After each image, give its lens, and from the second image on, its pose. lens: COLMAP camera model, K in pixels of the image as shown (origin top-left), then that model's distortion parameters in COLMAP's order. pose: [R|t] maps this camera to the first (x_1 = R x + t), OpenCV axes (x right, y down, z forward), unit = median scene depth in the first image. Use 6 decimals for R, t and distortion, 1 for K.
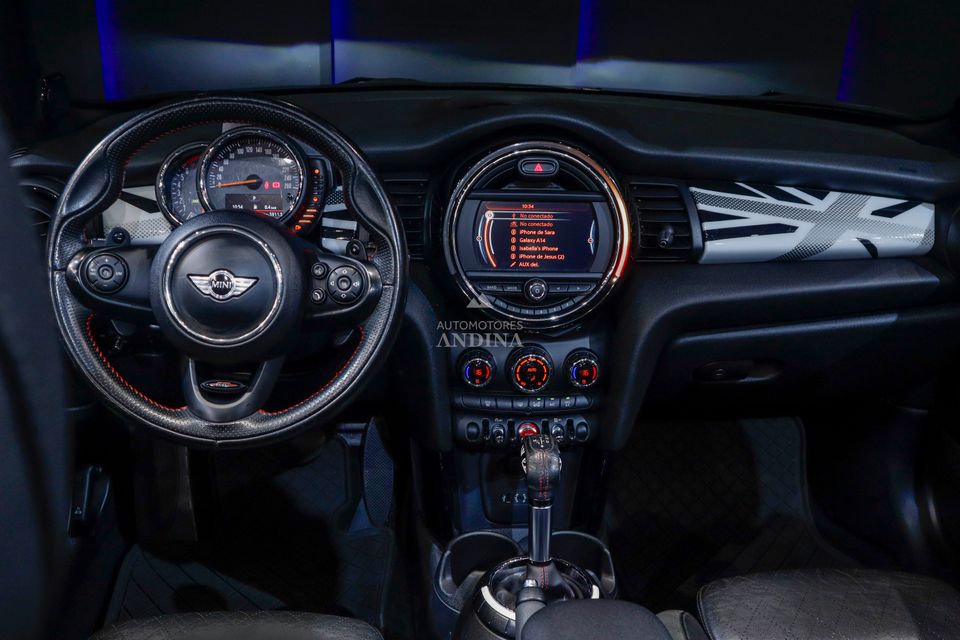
lens RADIAL K [[1004.1, 0, 473.3], [0, 1004.1, 344.4], [0, 0, 1]] dist [-0.011627, 0.000000]
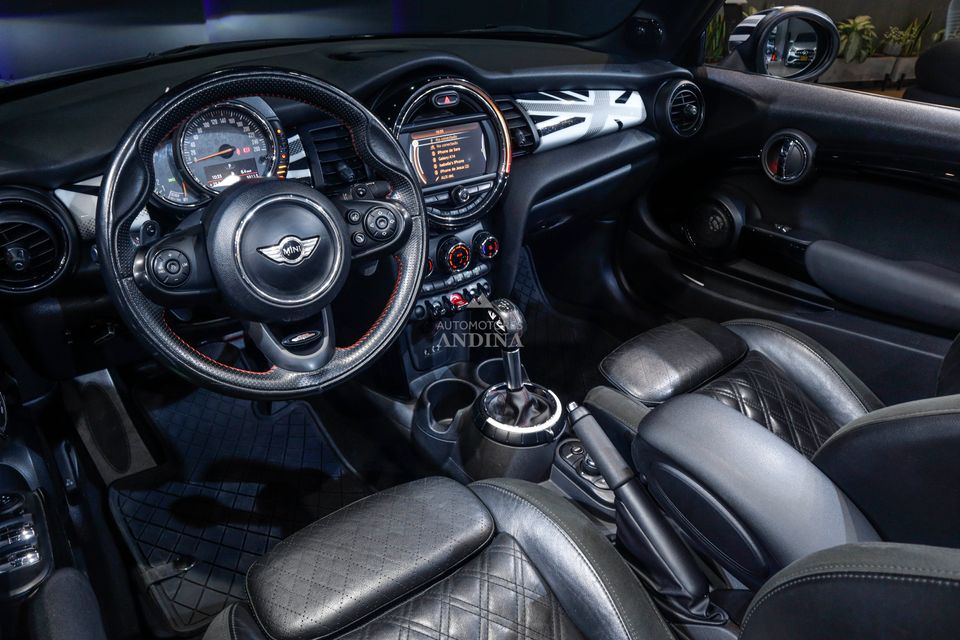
lens RADIAL K [[660.3, 0, 477.8], [0, 660.3, 316.8], [0, 0, 1]] dist [-0.094776, 0.011331]
pose [[0.834907, -0.290372, 0.467563, -0.360946], [0.204870, 0.952421, 0.225658, -0.090575], [-0.510842, -0.092614, 0.854671, 0.238920]]
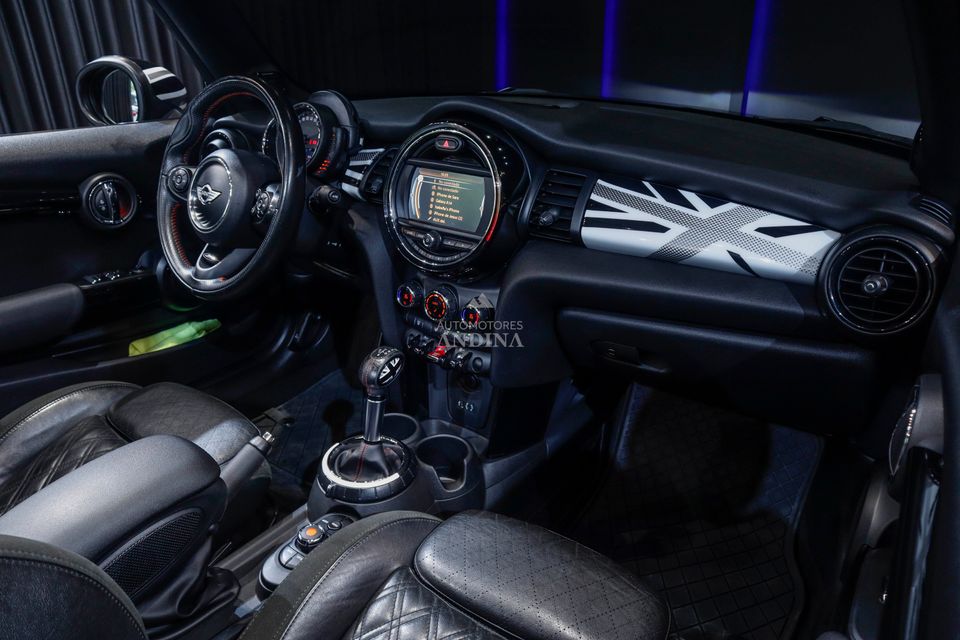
lens RADIAL K [[660.3, 0, 476.5], [0, 660.3, 329.7], [0, 0, 1]] dist [-0.094776, 0.011331]
pose [[0.769471, 0.248109, -0.588521, 0.616264], [-0.220111, 0.968027, 0.120313, -0.056404], [0.599555, 0.036962, 0.799480, 0.367409]]
